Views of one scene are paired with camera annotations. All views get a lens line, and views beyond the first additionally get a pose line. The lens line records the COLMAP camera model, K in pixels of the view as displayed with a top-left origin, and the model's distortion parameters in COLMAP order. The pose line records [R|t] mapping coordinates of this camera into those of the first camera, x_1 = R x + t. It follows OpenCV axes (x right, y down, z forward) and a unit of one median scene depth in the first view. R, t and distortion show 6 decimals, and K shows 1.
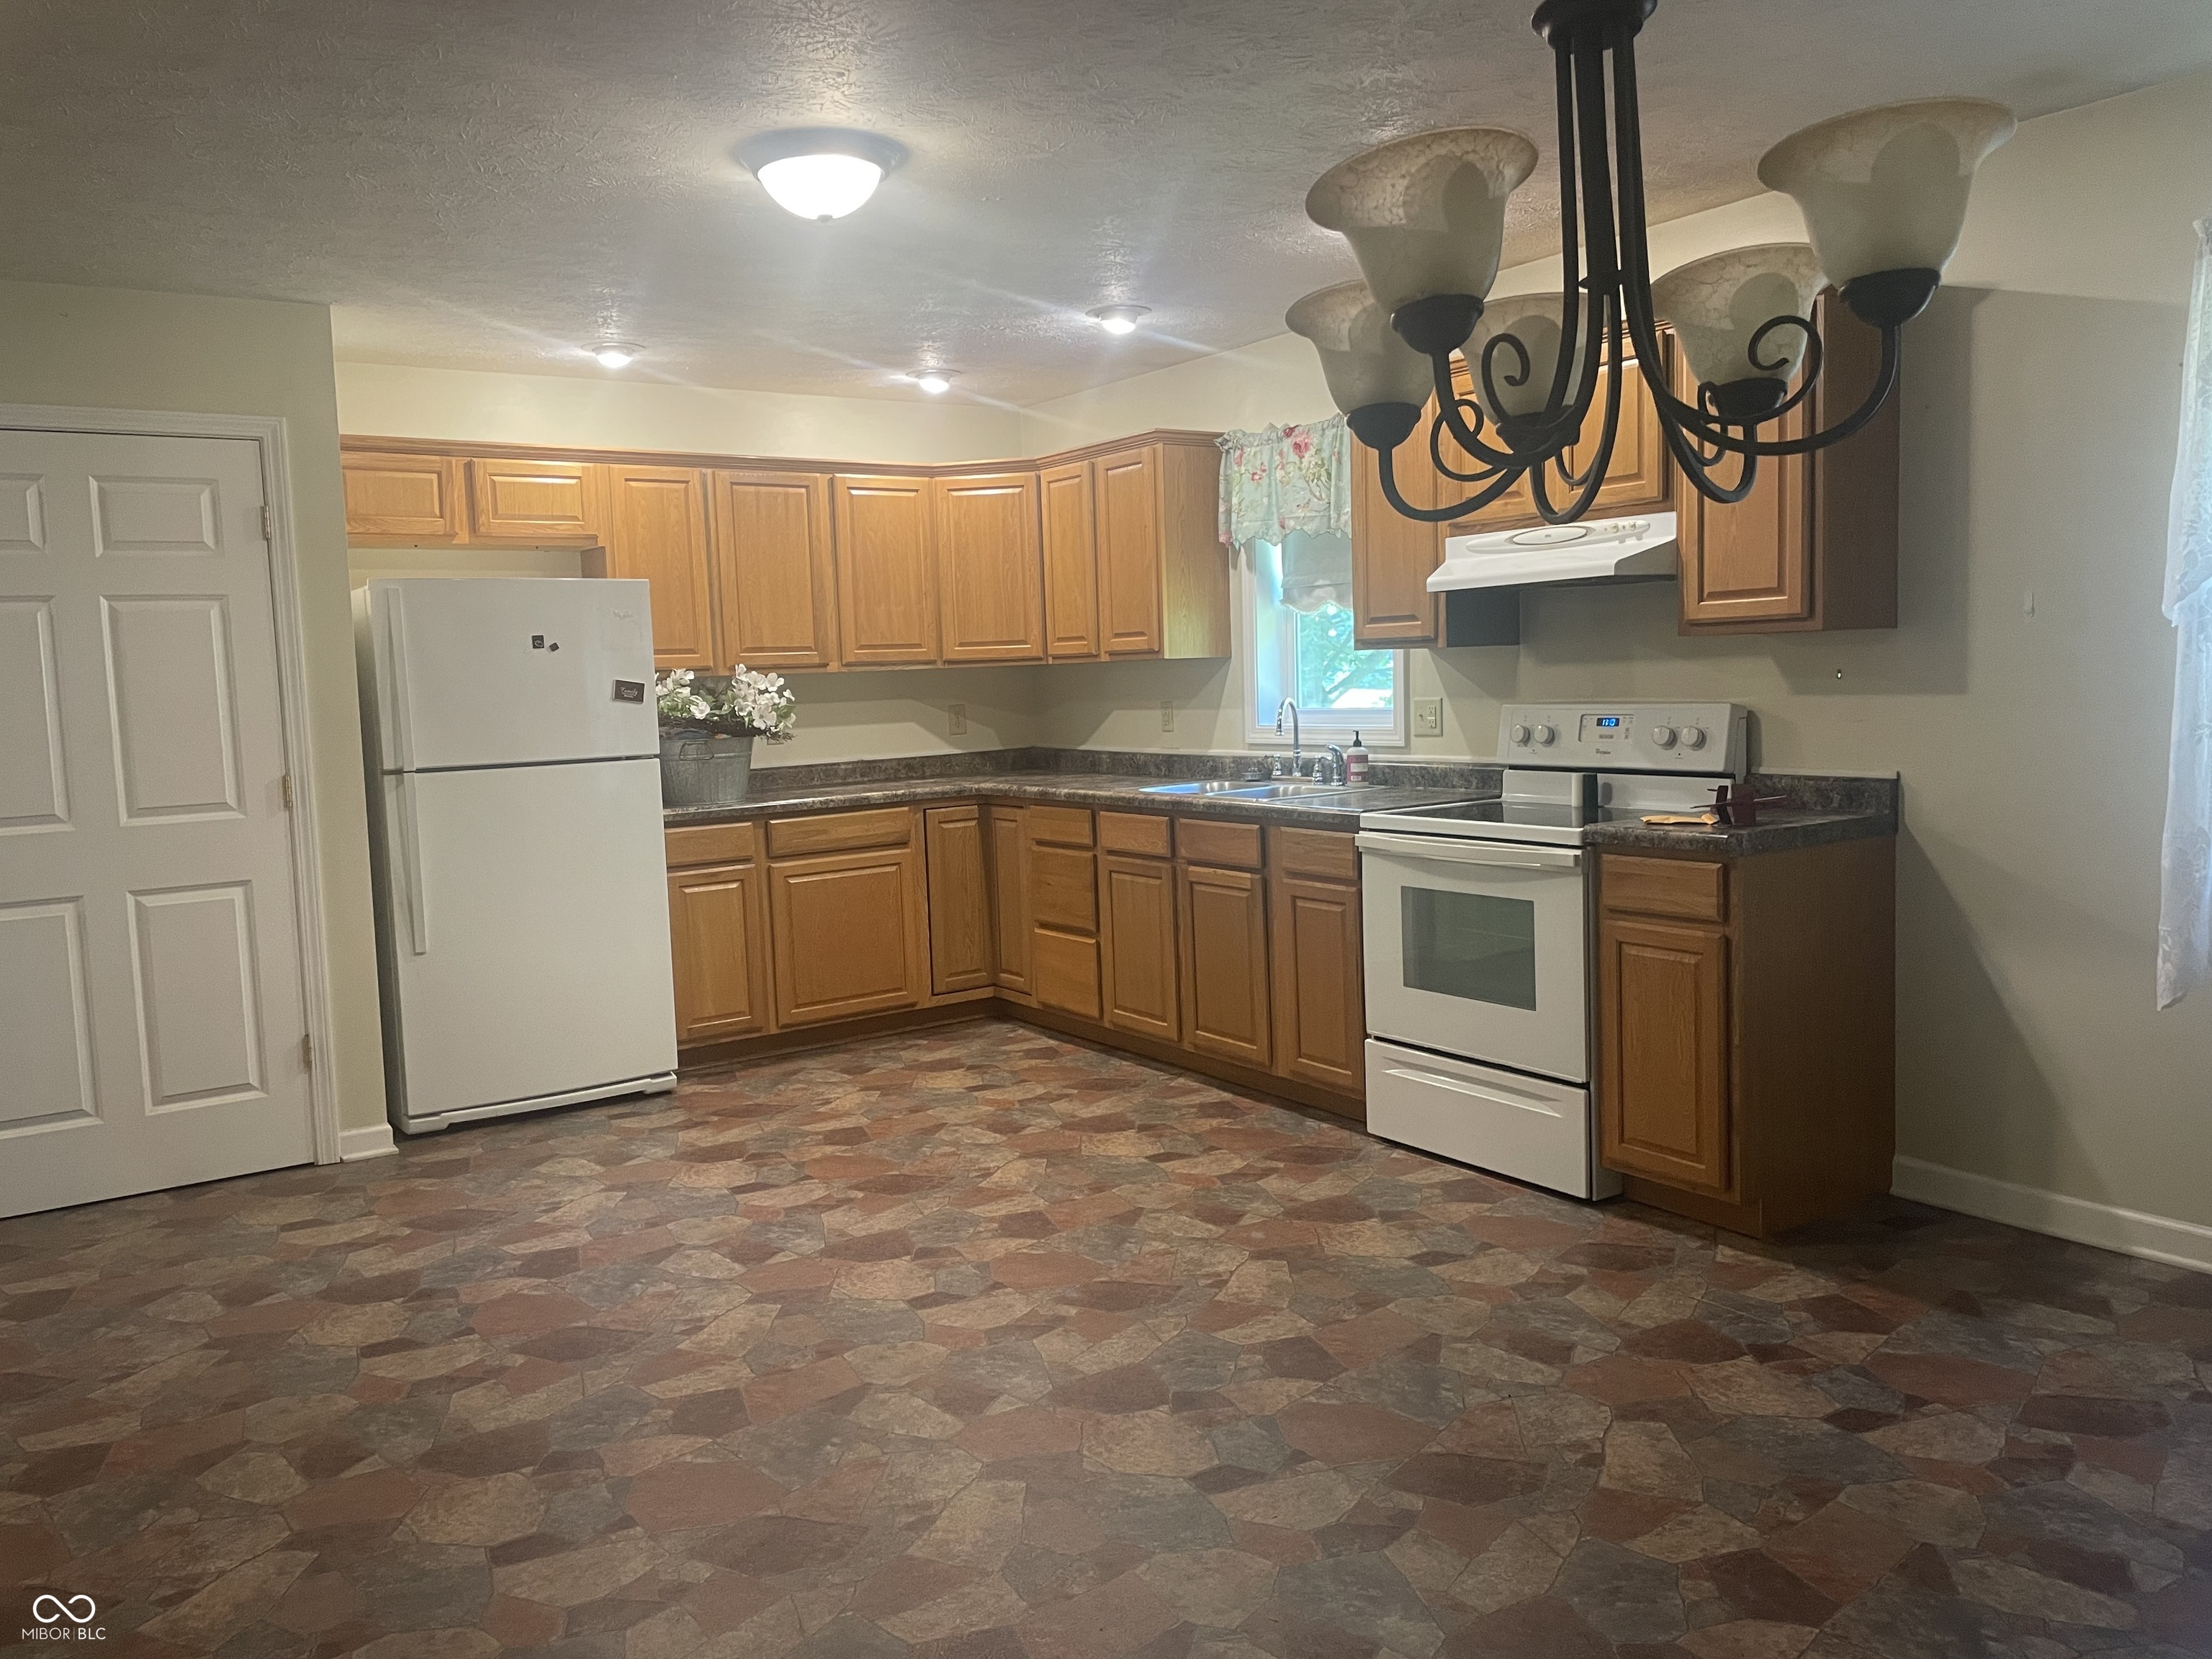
lens RADIAL K [[1678.7, 0, 1106.6], [0, 1678.7, 815.7], [0, 0, 1]] dist [0.062419, -0.050701]
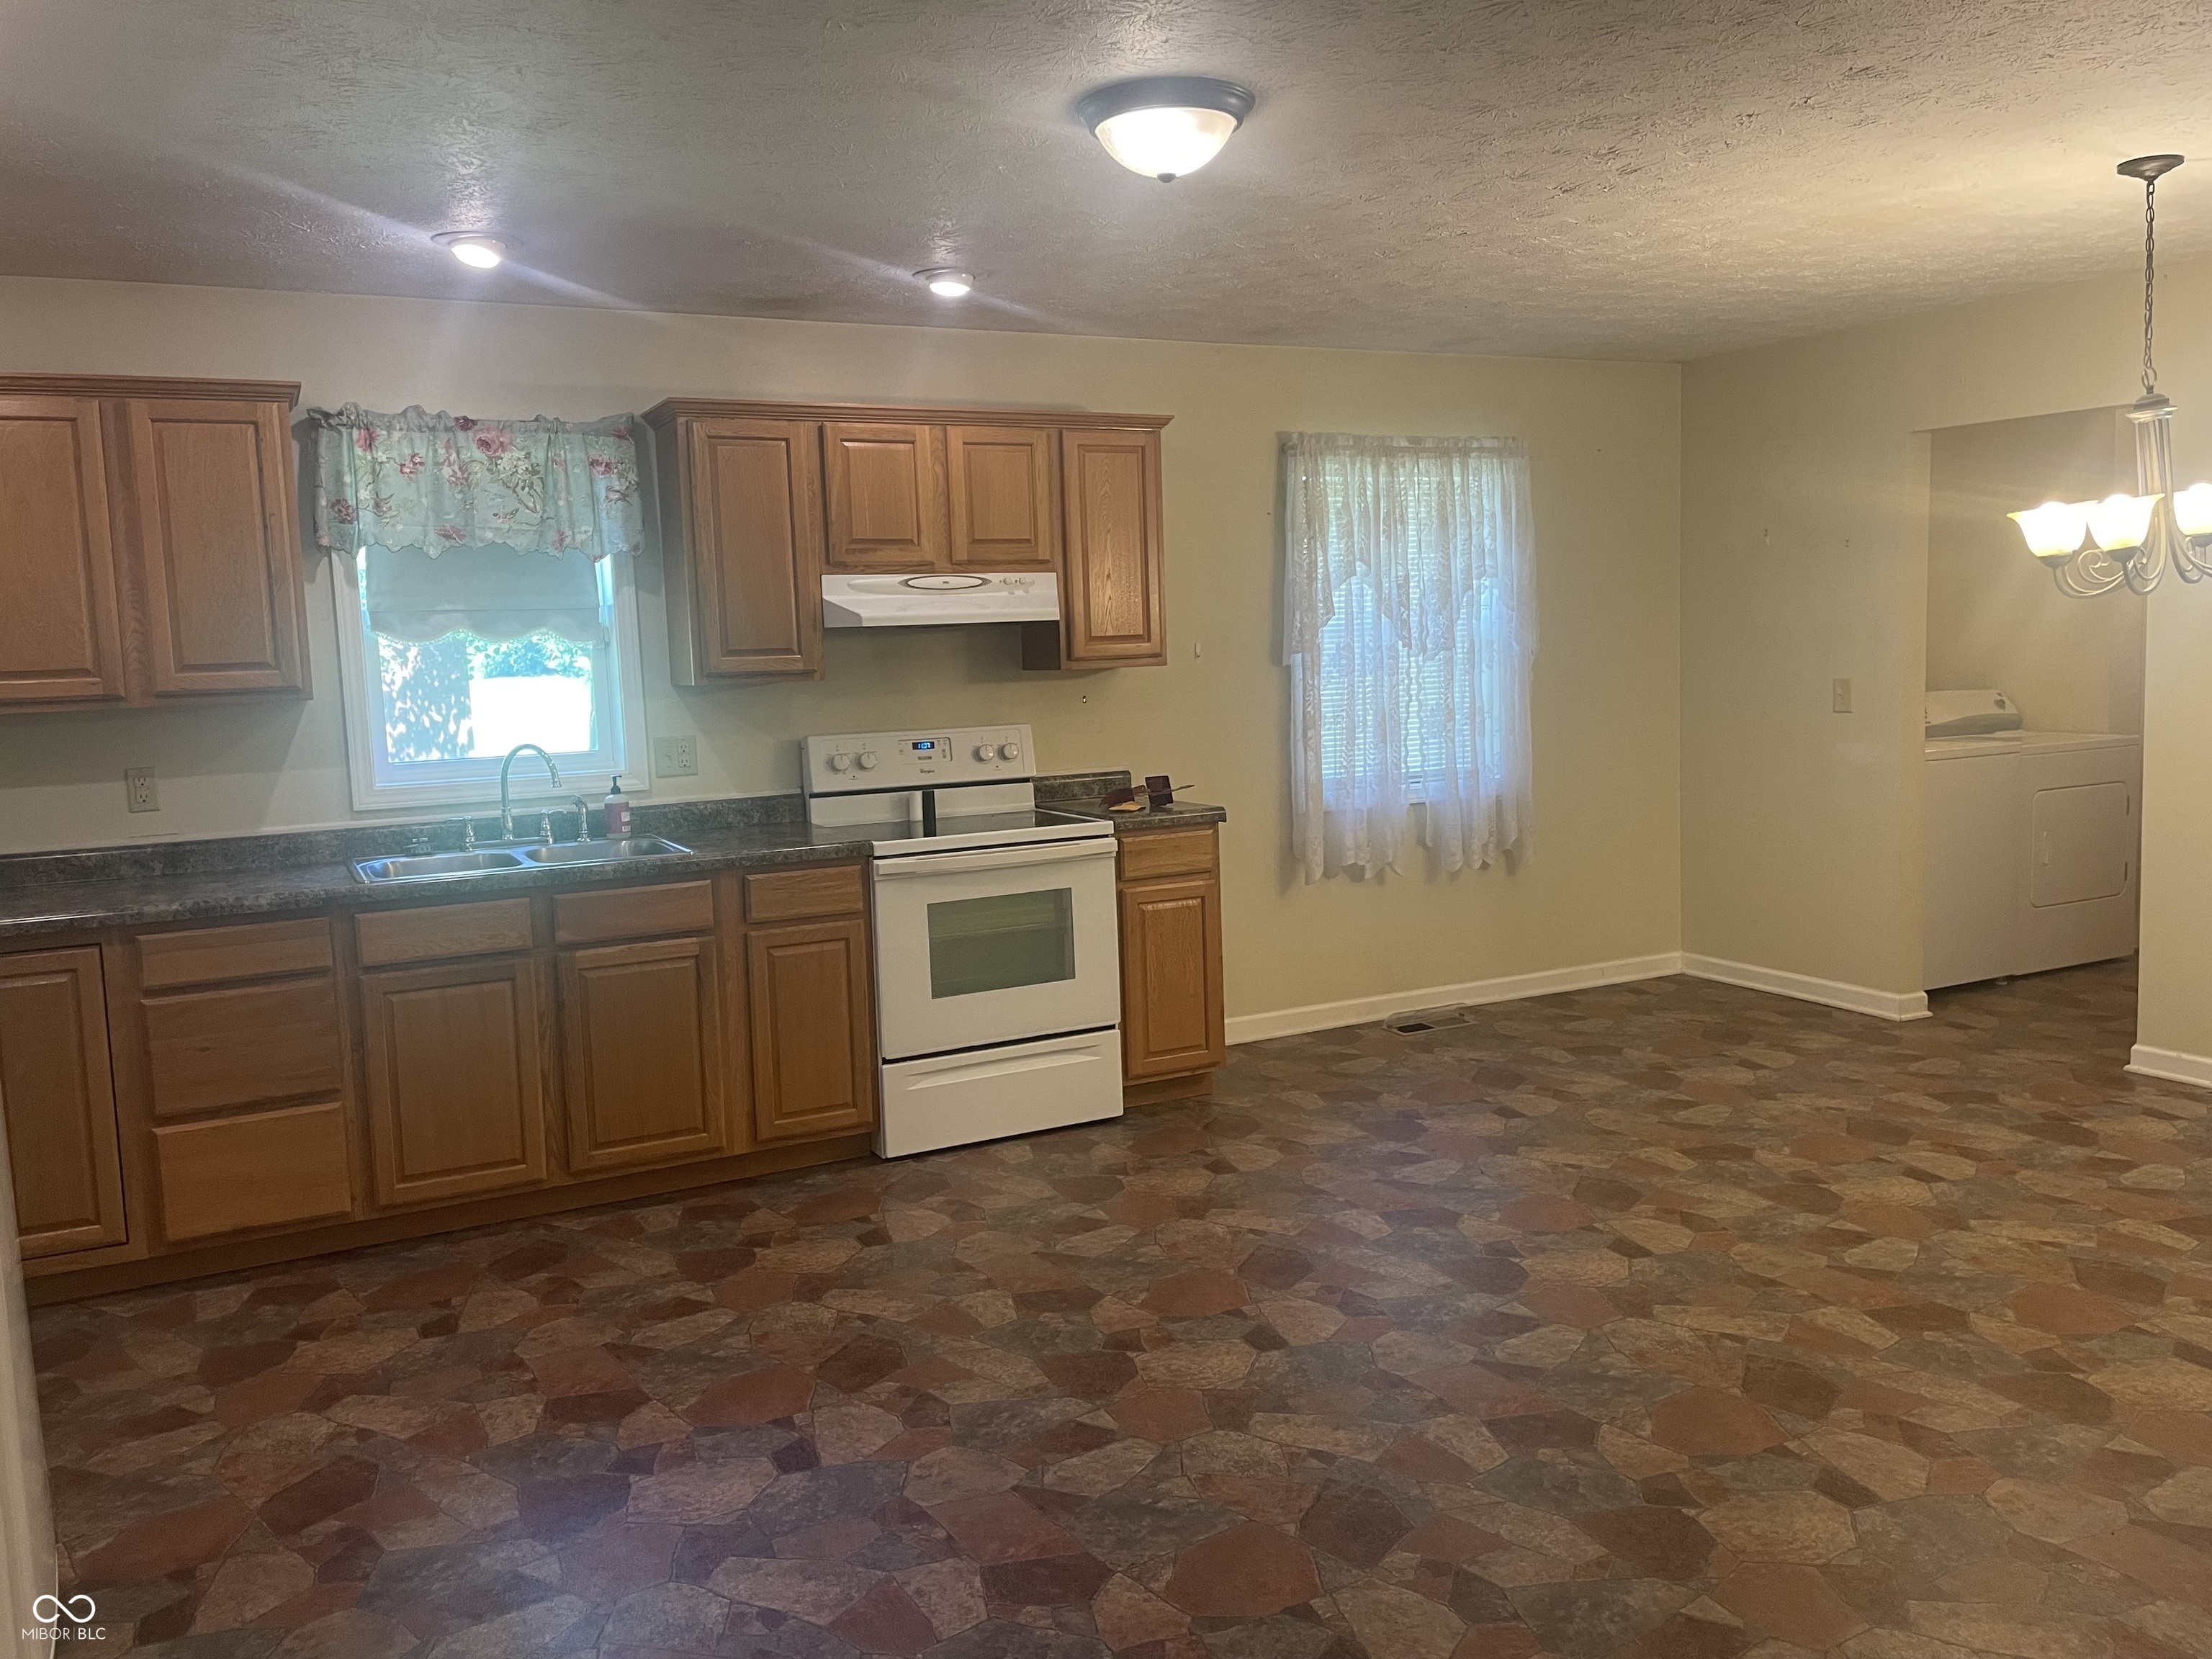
lens RADIAL K [[1678.7, 0, 1081.2], [0, 1678.7, 720.2], [0, 0, 1]] dist [0.062419, -0.050701]
pose [[0.139681, -0.017131, 0.990048, -0.745533], [0.119407, 0.992845, 0.000333, -0.053287], [-0.982971, 0.118172, 0.140727, 0.647113]]
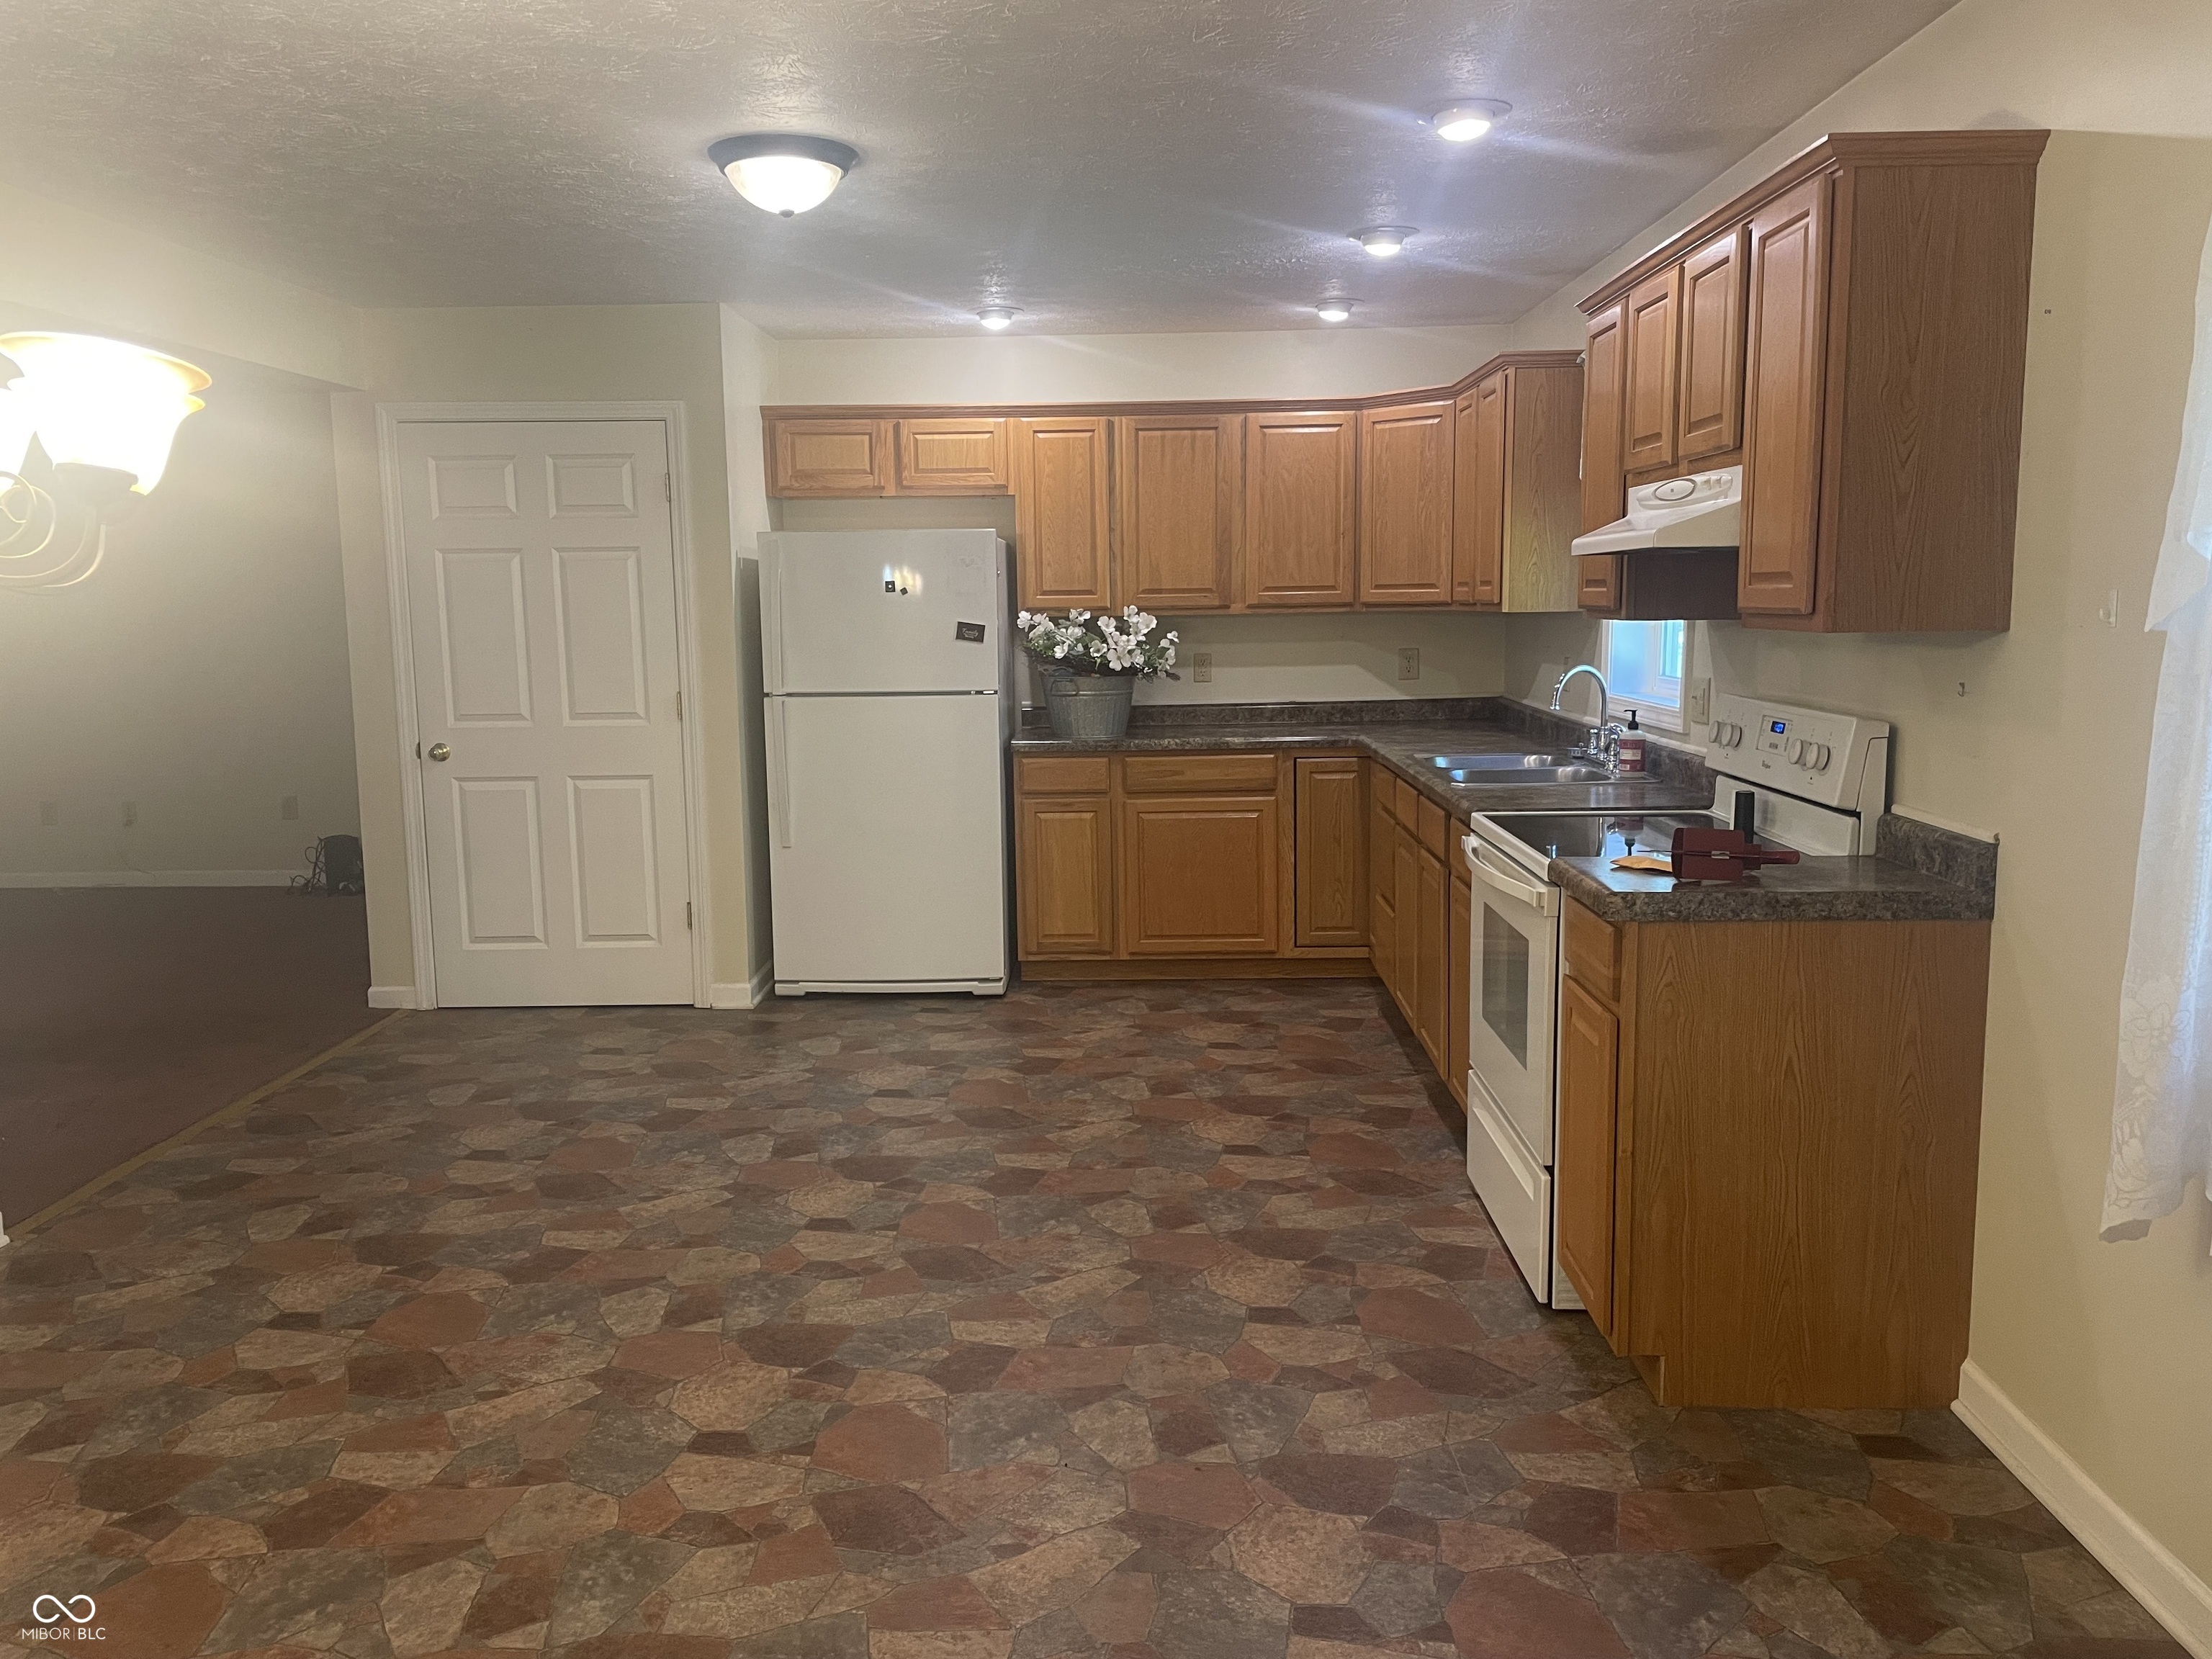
lens RADIAL K [[1678.7, 0, 1097.1], [0, 1678.7, 822.2], [0, 0, 1]] dist [0.062419, -0.050701]
pose [[0.809241, 0.104074, -0.578184, 0.443935], [-0.066349, 0.994077, 0.086073, -0.051872], [0.583718, -0.031292, 0.811353, 0.161529]]
